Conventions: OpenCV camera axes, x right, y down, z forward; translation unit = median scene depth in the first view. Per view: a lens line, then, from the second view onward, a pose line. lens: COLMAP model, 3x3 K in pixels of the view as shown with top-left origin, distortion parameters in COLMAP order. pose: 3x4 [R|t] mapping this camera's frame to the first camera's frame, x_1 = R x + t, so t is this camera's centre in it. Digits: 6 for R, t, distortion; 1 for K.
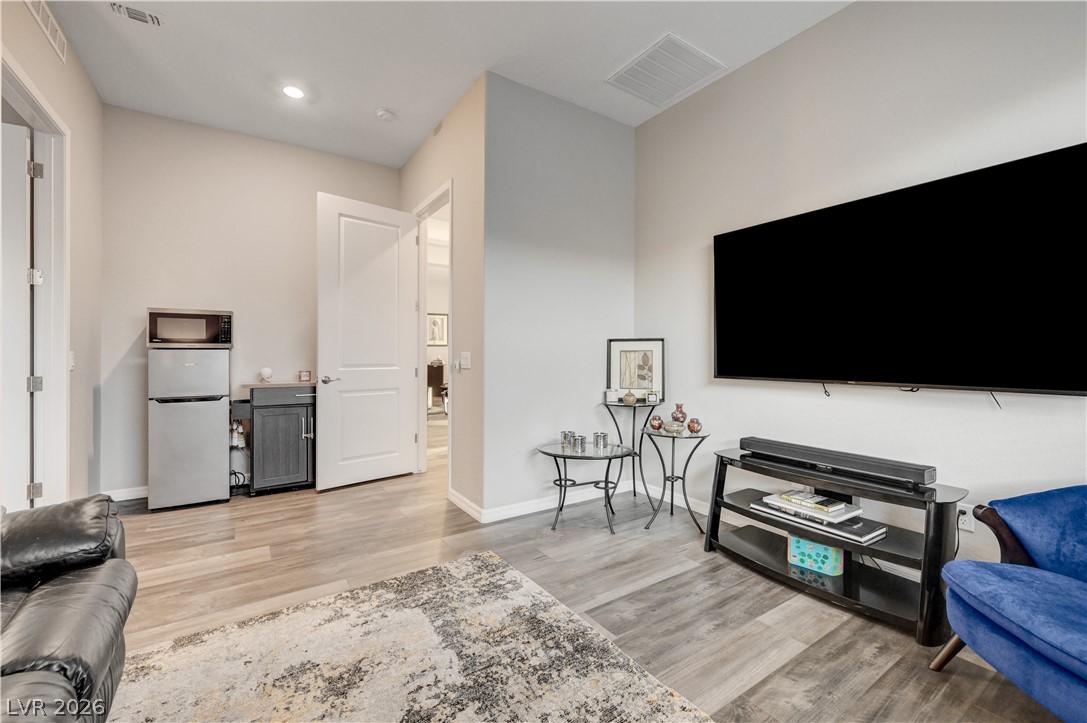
lens RADIAL K [[450.4, 0, 543.5], [0, 450.4, 358.2], [0, 0, 1]] dist [0.001387, 0.000250]
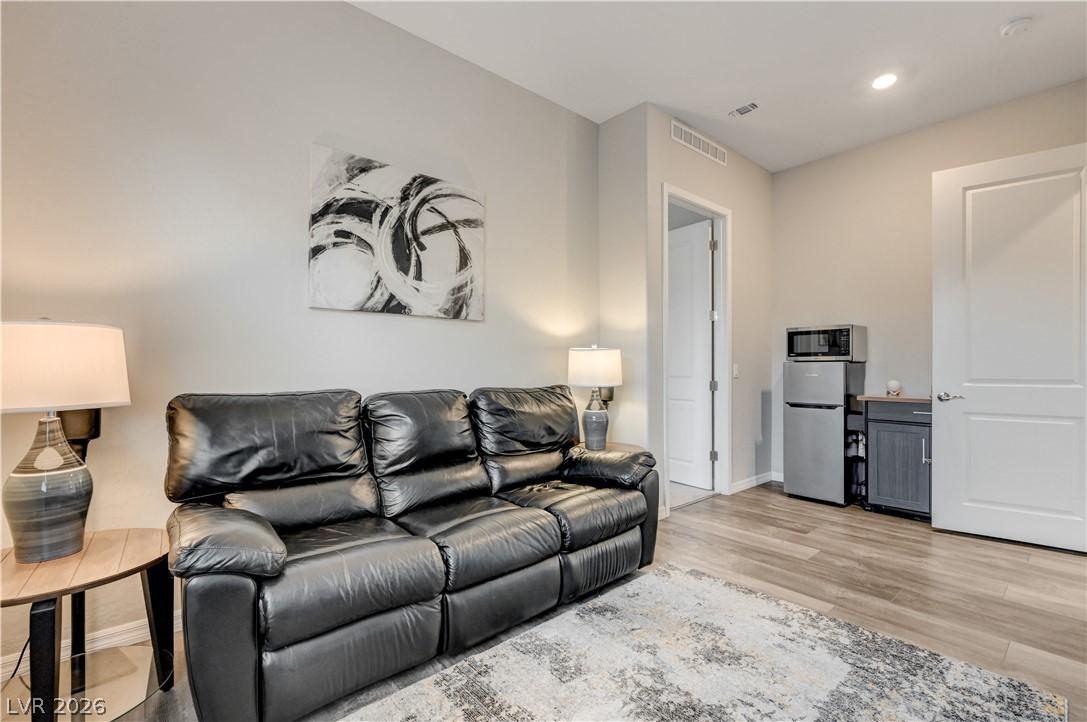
lens RADIAL K [[470.0, 0, 553.4], [0, 470.0, 372.6], [0, 0, 1]] dist [0.003328, 0.000307]
pose [[0.147069, 0.010927, -0.989066, 0.343060], [-0.006494, 0.999928, 0.010081, -0.000206], [0.989105, 0.004940, 0.147129, 0.215358]]
